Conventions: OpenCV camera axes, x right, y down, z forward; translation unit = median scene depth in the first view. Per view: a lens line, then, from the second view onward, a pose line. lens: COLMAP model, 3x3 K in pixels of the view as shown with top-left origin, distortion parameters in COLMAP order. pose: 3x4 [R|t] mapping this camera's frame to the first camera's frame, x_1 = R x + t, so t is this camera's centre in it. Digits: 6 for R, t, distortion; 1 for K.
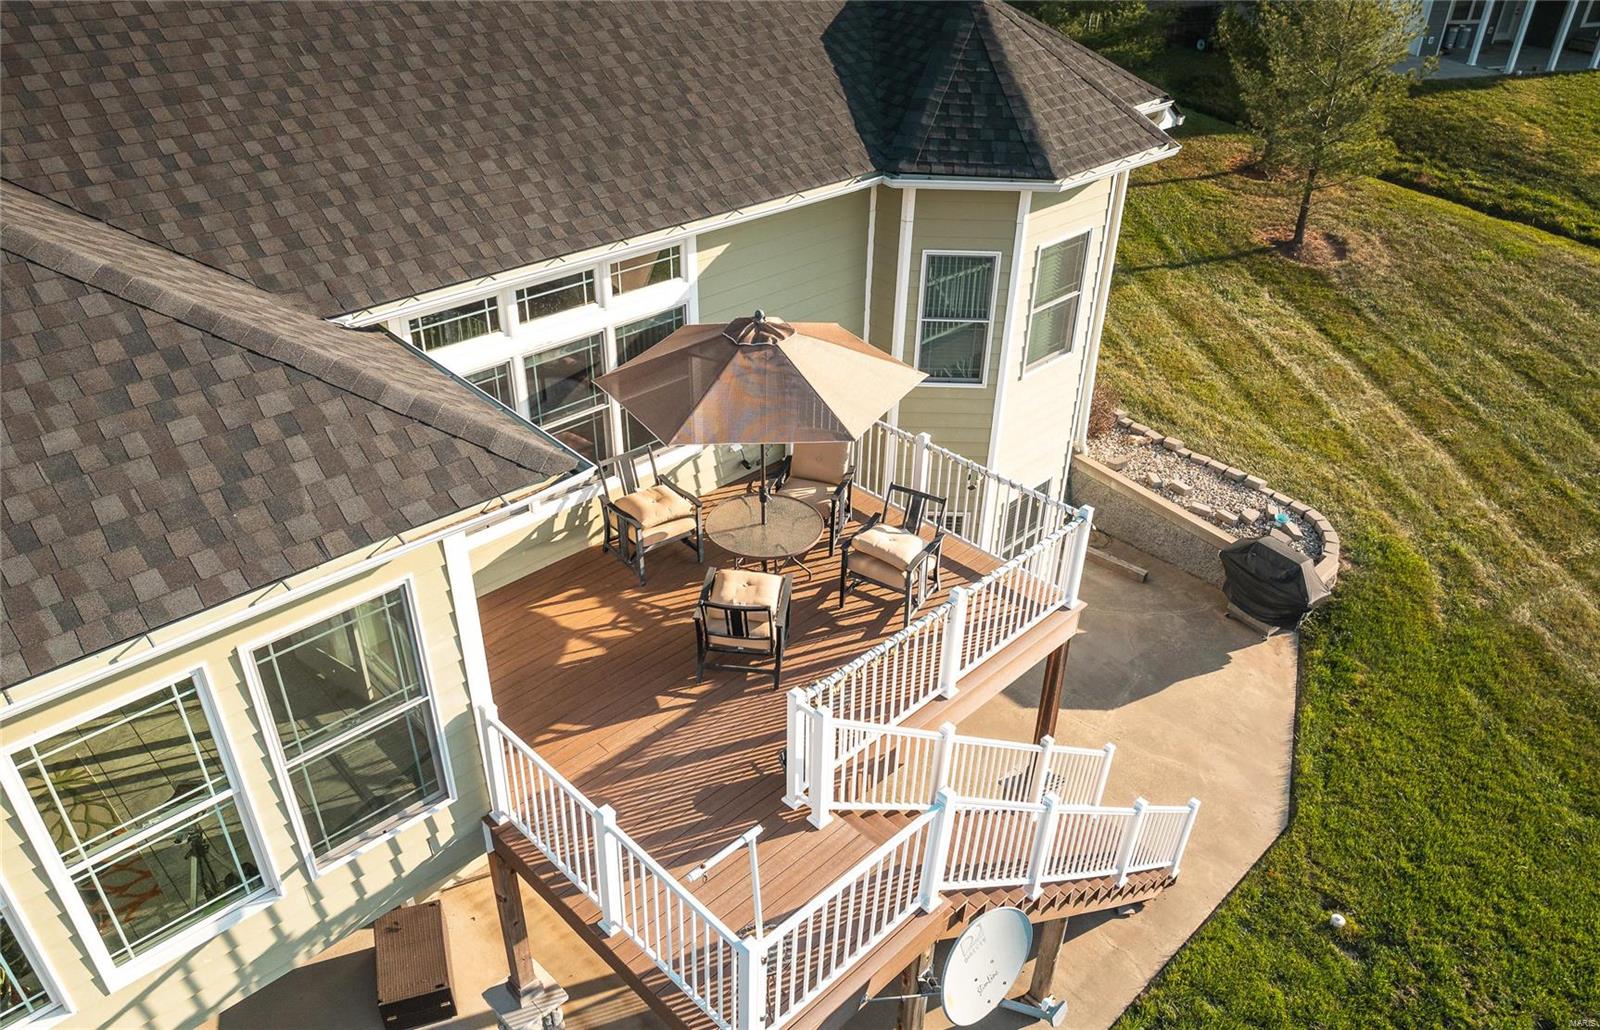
lens RADIAL K [[1125.5, 0, 800.0], [0, 1125.5, 515.0], [0, 0, 1]] dist [-0.073606, -0.001457]
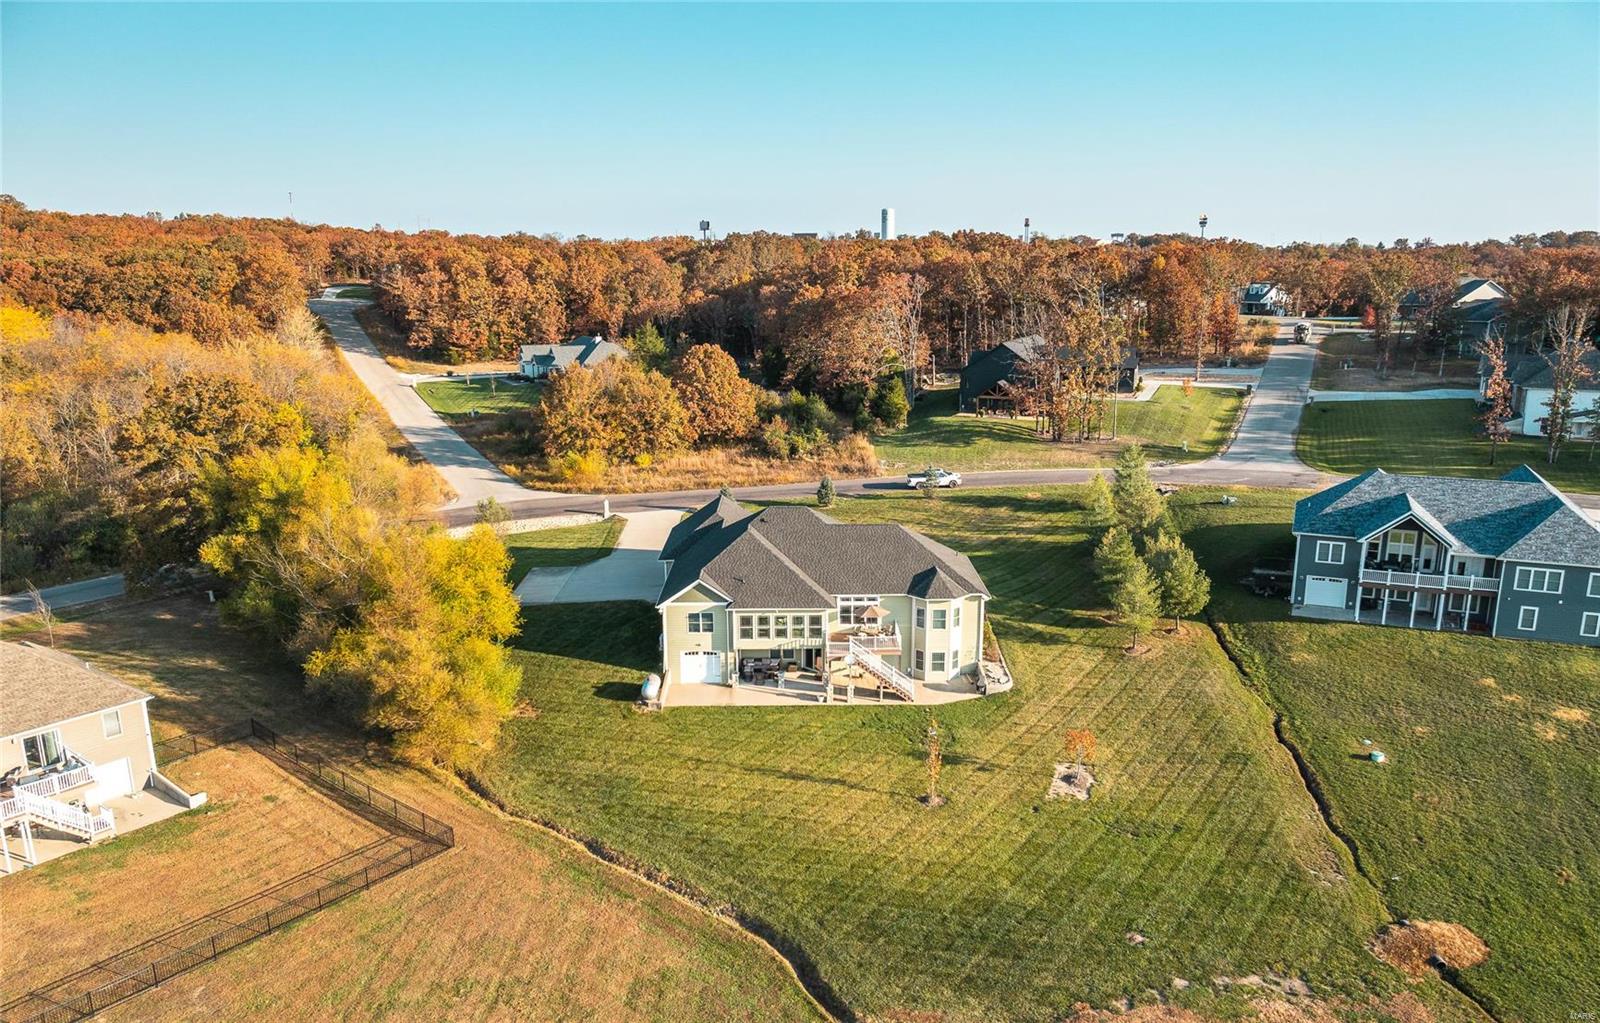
lens RADIAL K [[1166.0, 0, 800.0], [0, 1166.0, 511.5], [0, 0, 1]] dist [-0.009613, -0.004259]
pose [[0.717510, 0.124443, -0.685342, 5.040120], [-0.356239, 0.911056, -0.207532, 1.105604], [0.598559, 0.393052, 0.698024, -5.286326]]
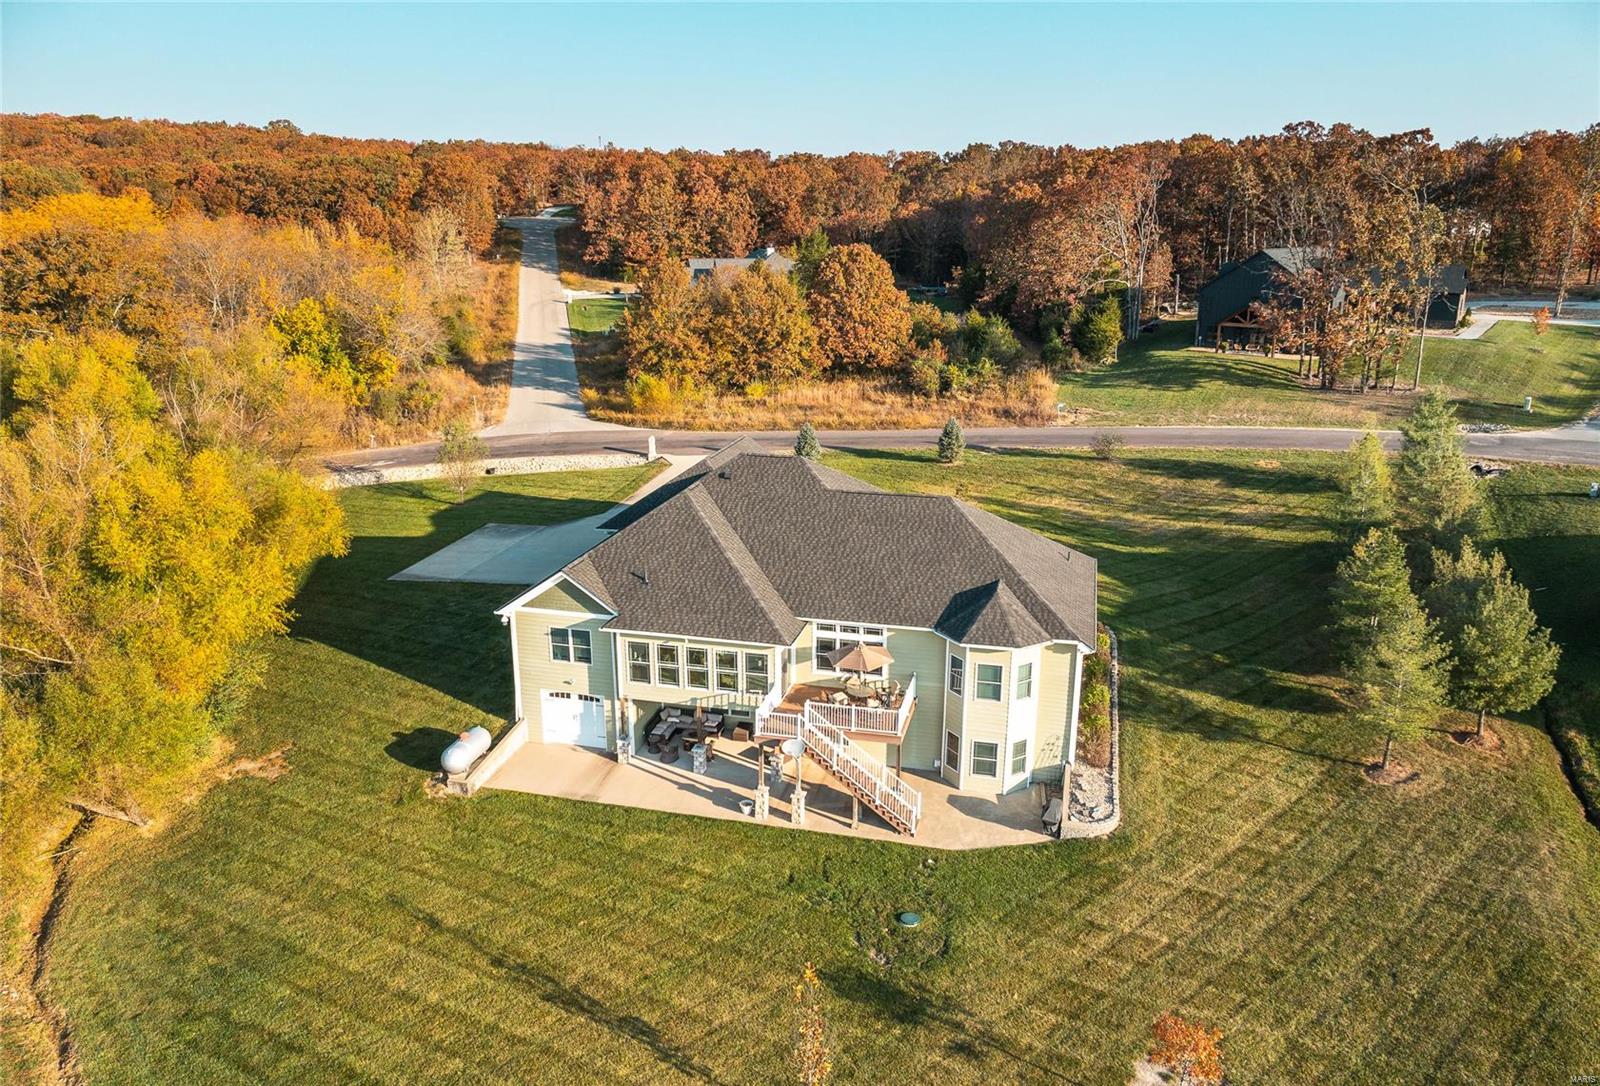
lens RADIAL K [[1141.6, 0, 804.9], [0, 1141.6, 536.5], [0, 0, 1]] dist [-0.034213, -0.003331]
pose [[0.519785, 0.215170, -0.826756, 3.284846], [-0.449143, 0.892048, -0.050215, -0.202054], [0.726701, 0.397433, 0.560315, -1.821557]]
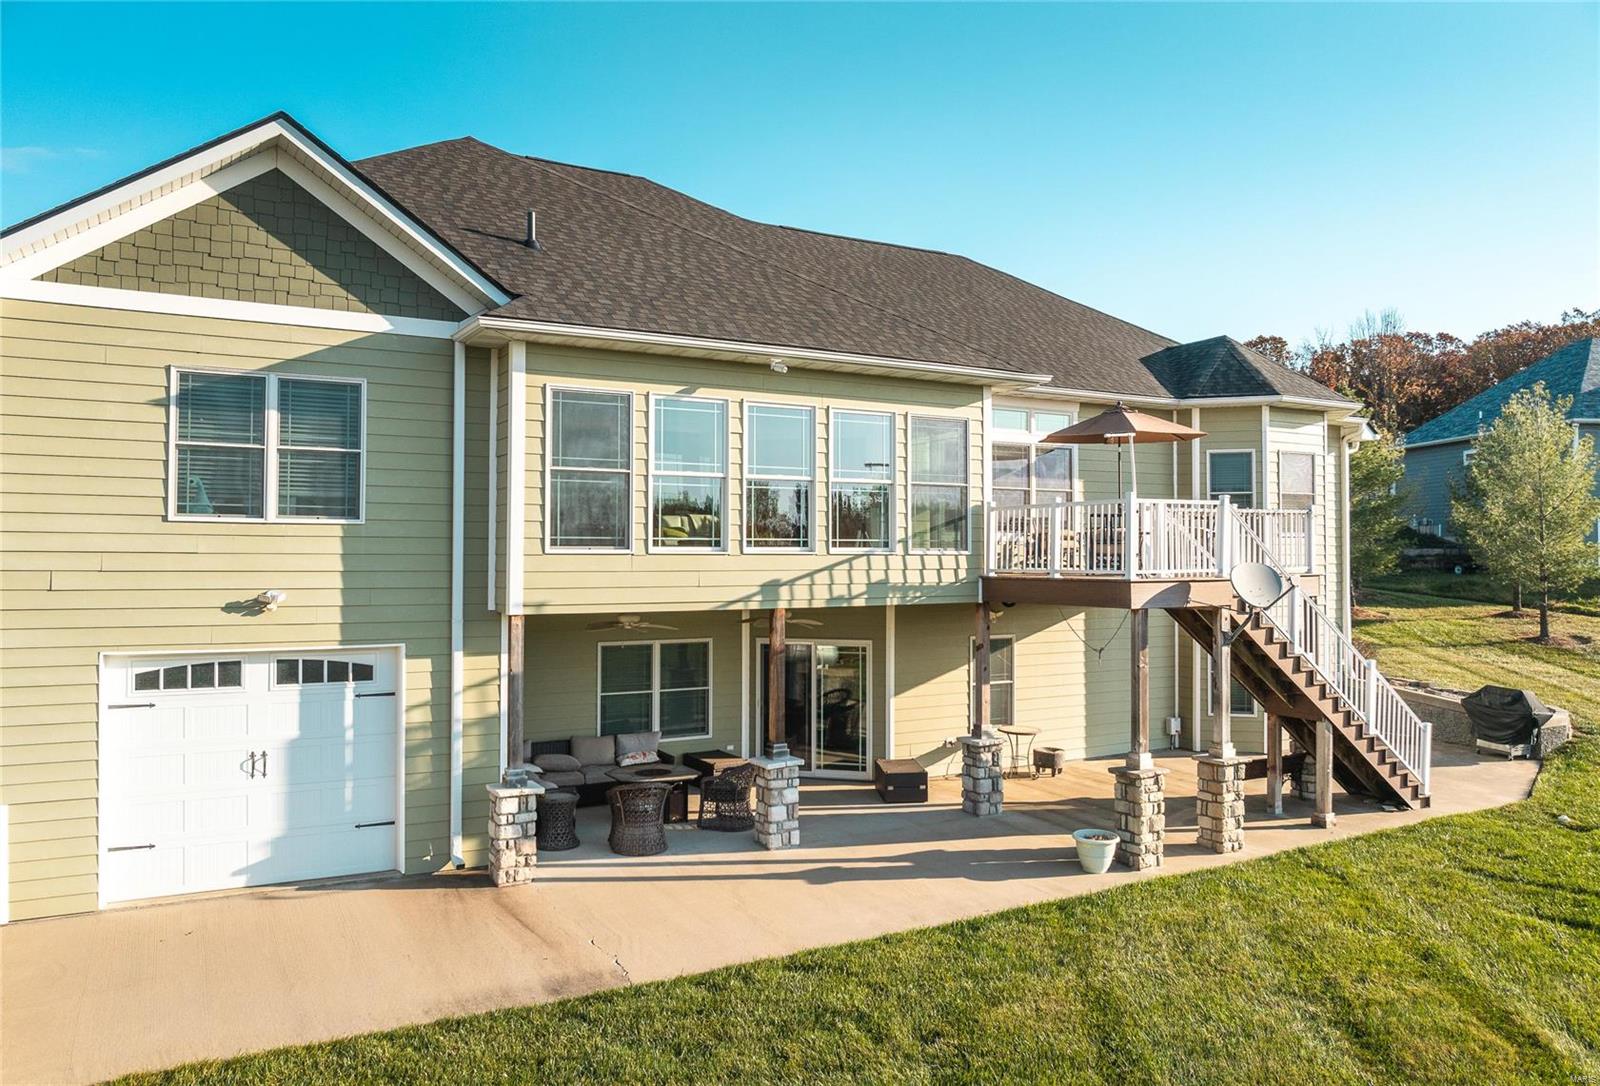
lens RADIAL K [[1135.4, 0, 804.6], [0, 1135.4, 517.1], [0, 0, 1]] dist [-0.037552, -0.011437]
pose [[0.967561, -0.031839, -0.250625, -0.063796], [-0.116236, 0.824692, -0.553509, 1.004301], [0.224311, 0.564686, 0.794238, -0.522023]]
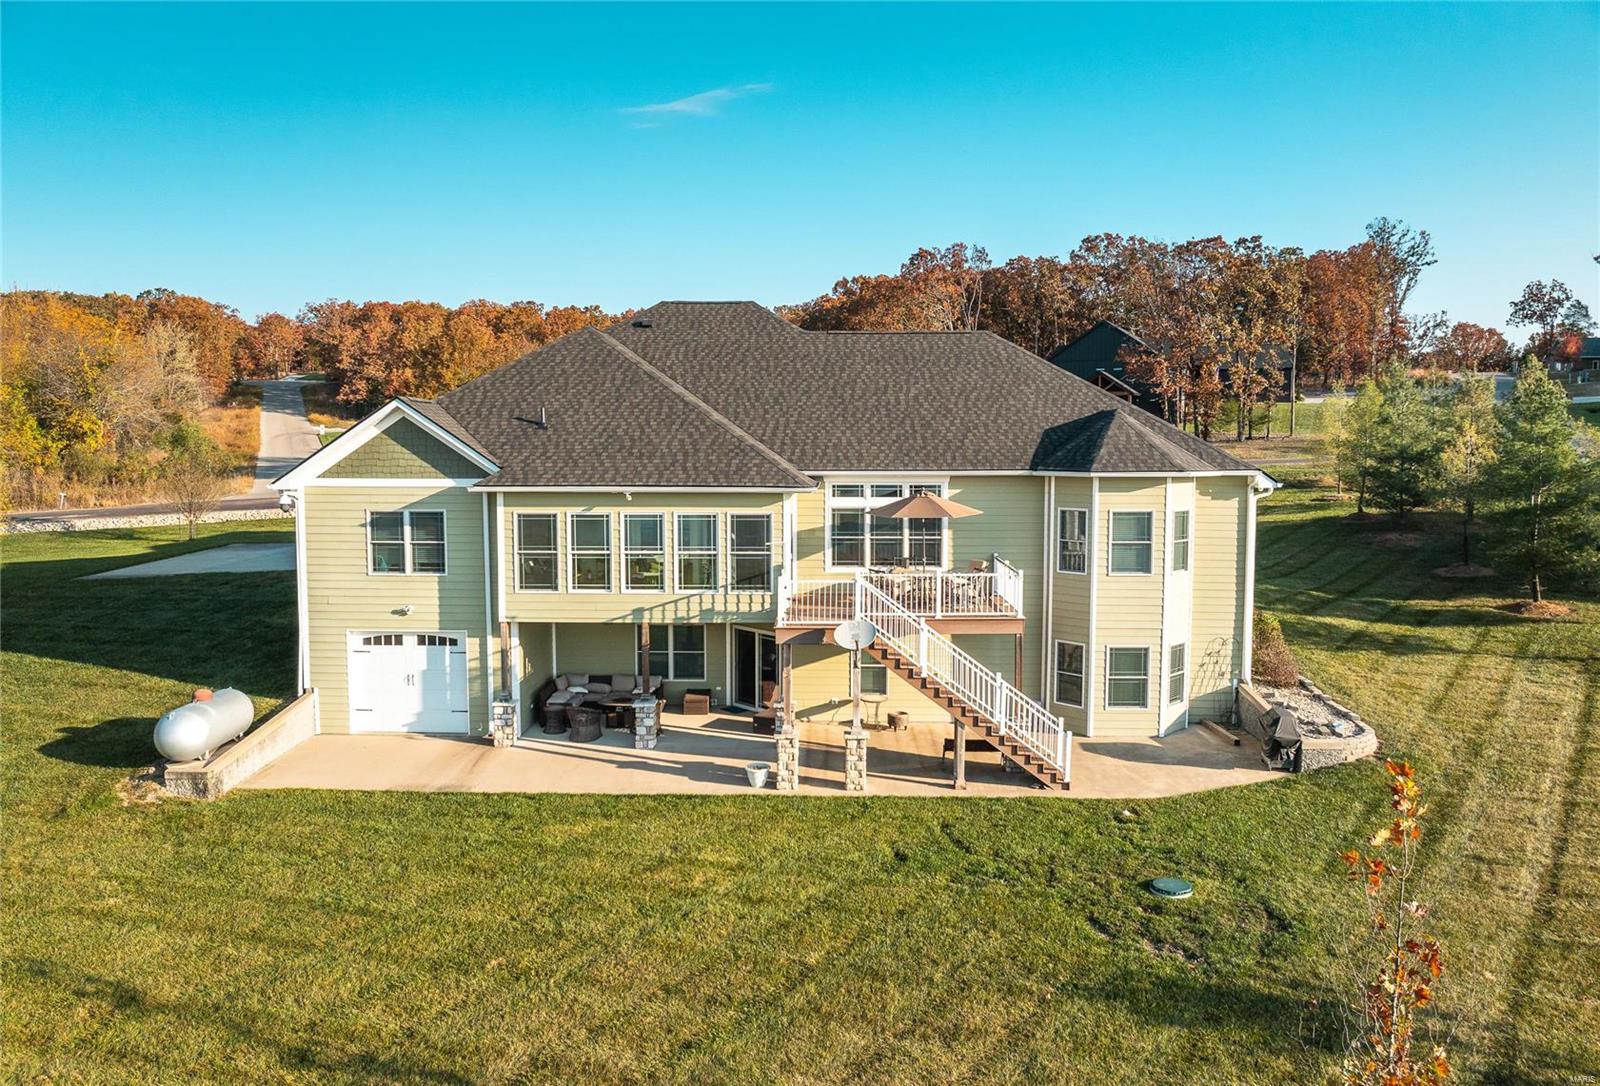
lens RADIAL K [[1135.4, 0, 804.6], [0, 1135.4, 517.1], [0, 0, 1]] dist [-0.037552, -0.011437]
pose [[0.694439, 0.027064, -0.719043, 1.614917], [-0.371901, 0.868969, -0.326469, 0.833239], [0.615991, 0.494125, 0.613511, -0.831514]]
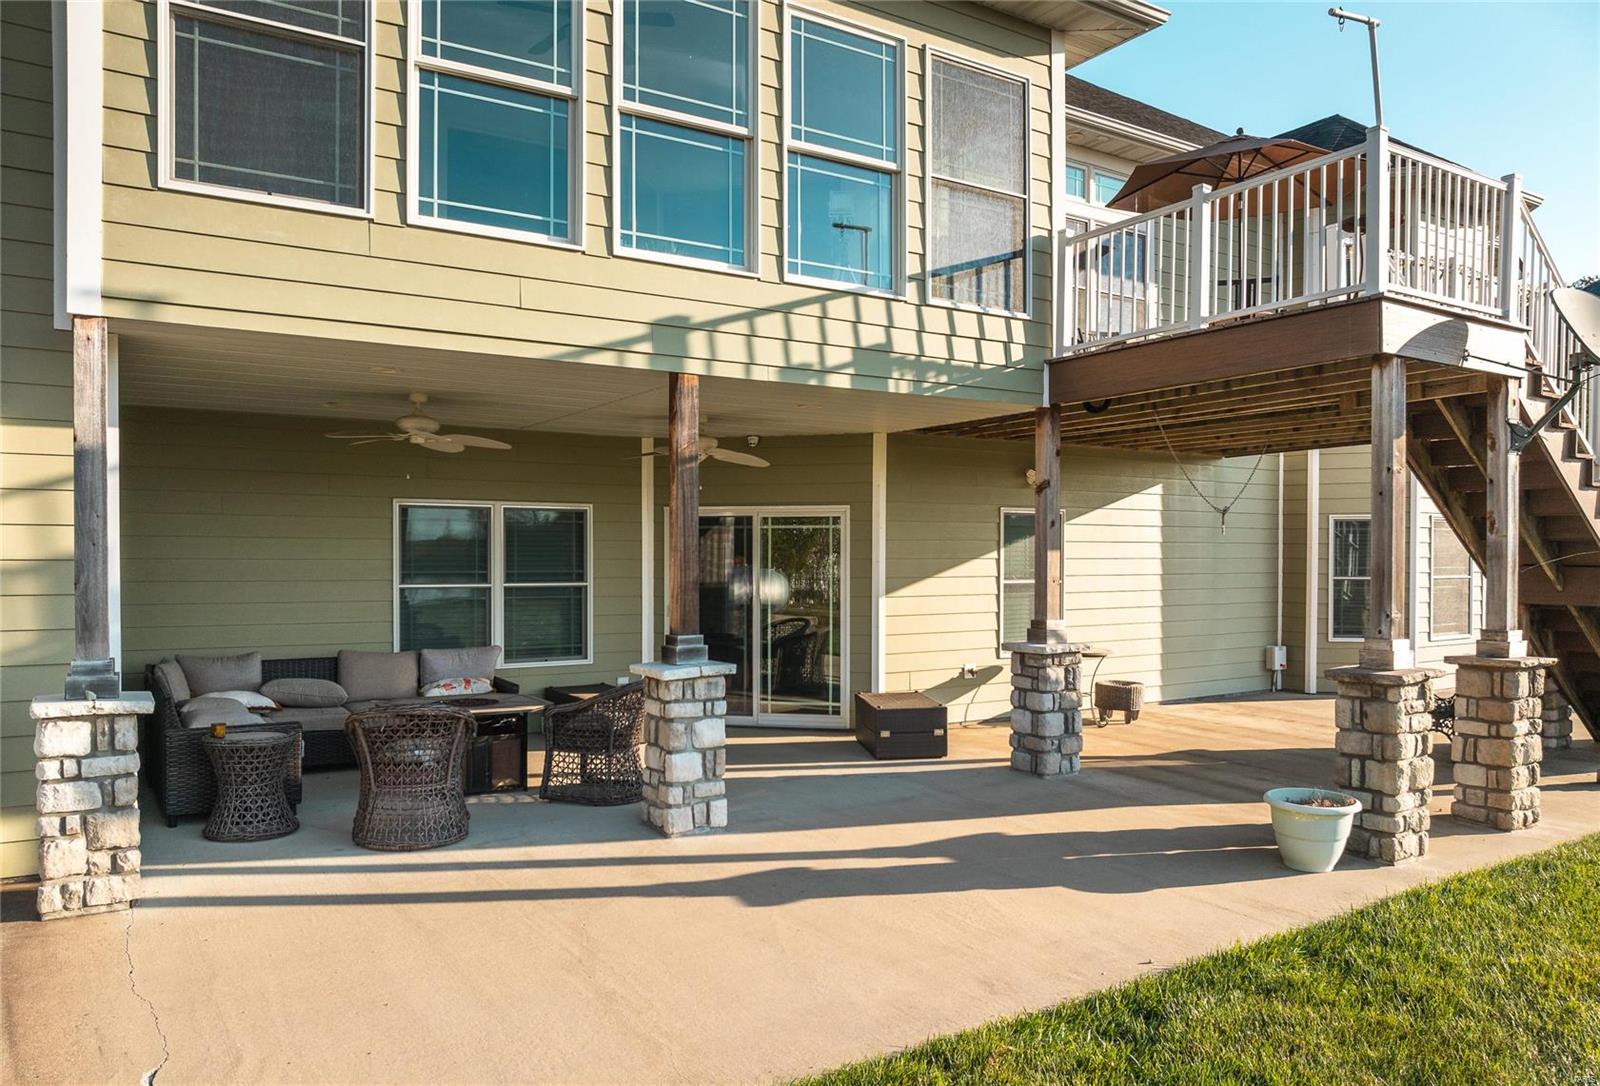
lens RADIAL K [[1134.1, 0, 808.4], [0, 1134.1, 565.2], [0, 0, 1]] dist [-0.048790, -0.003821]
pose [[0.979164, -0.022422, -0.201831, -0.225005], [-0.088690, 0.846871, -0.524351, 0.807297], [0.182681, 0.531326, 0.827236, 0.108224]]
